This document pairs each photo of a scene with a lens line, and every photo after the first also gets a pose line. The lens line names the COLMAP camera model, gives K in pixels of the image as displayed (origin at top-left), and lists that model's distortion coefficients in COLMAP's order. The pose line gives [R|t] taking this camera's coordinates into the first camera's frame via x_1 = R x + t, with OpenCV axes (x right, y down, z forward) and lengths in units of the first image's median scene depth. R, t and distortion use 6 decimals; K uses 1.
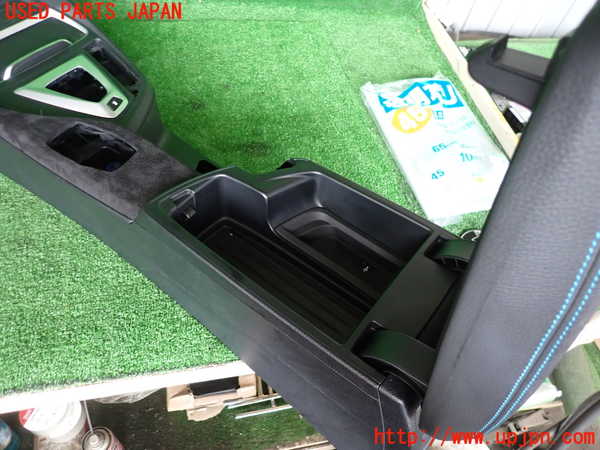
lens RADIAL K [[460.9, 0, 300.0], [0, 460.9, 225.0], [0, 0, 1]] dist [-0.000988, -0.007670]
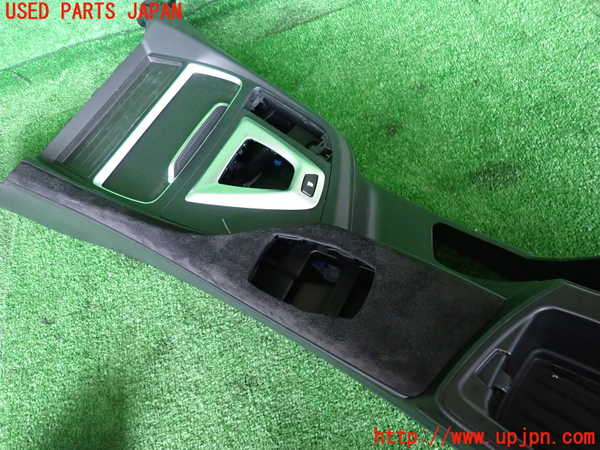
lens RADIAL K [[460.9, 0, 300.0], [0, 460.9, 225.0], [0, 0, 1]] dist [-0.000988, -0.007670]
pose [[0.926942, -0.196748, -0.319483, -0.197615], [0.233848, 0.968822, 0.081851, -0.261642], [0.293418, -0.150581, 0.944050, 0.307340]]
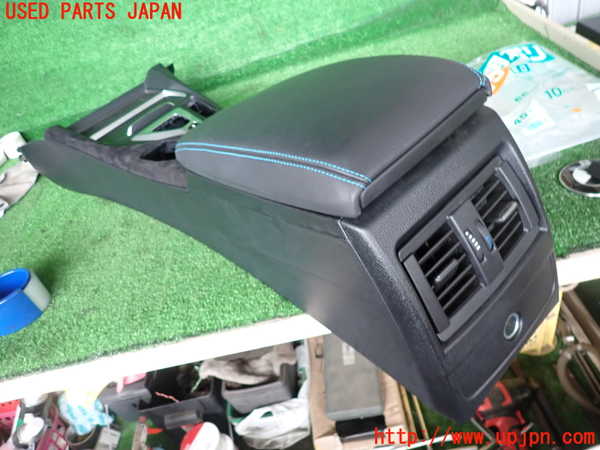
lens RADIAL K [[459.4, 0, 290.4], [0, 459.4, 226.2], [0, 0, 1]] dist [0.003735, 0.001945]
pose [[0.891693, -0.219613, -0.395794, 0.263140], [0.113216, 0.954831, -0.274735, 0.366124], [0.438252, 0.200169, 0.876280, 0.080072]]
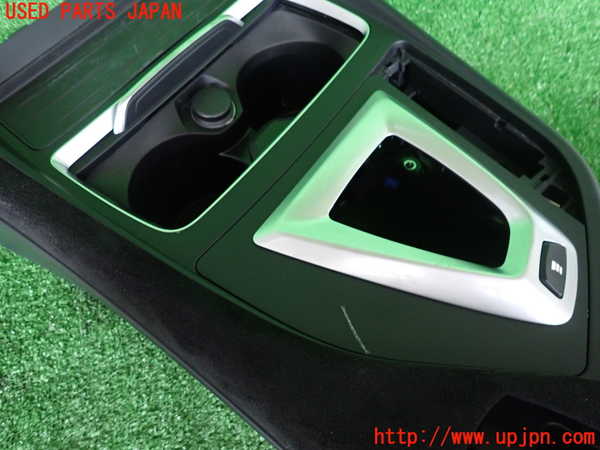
lens RADIAL K [[460.9, 0, 300.0], [0, 460.9, 225.0], [0, 0, 1]] dist [-0.000988, -0.007670]
pose [[0.975747, -0.026604, -0.217278, -0.497556], [0.052086, 0.992296, 0.112407, -0.334107], [0.212613, -0.120998, 0.969616, 0.646252]]
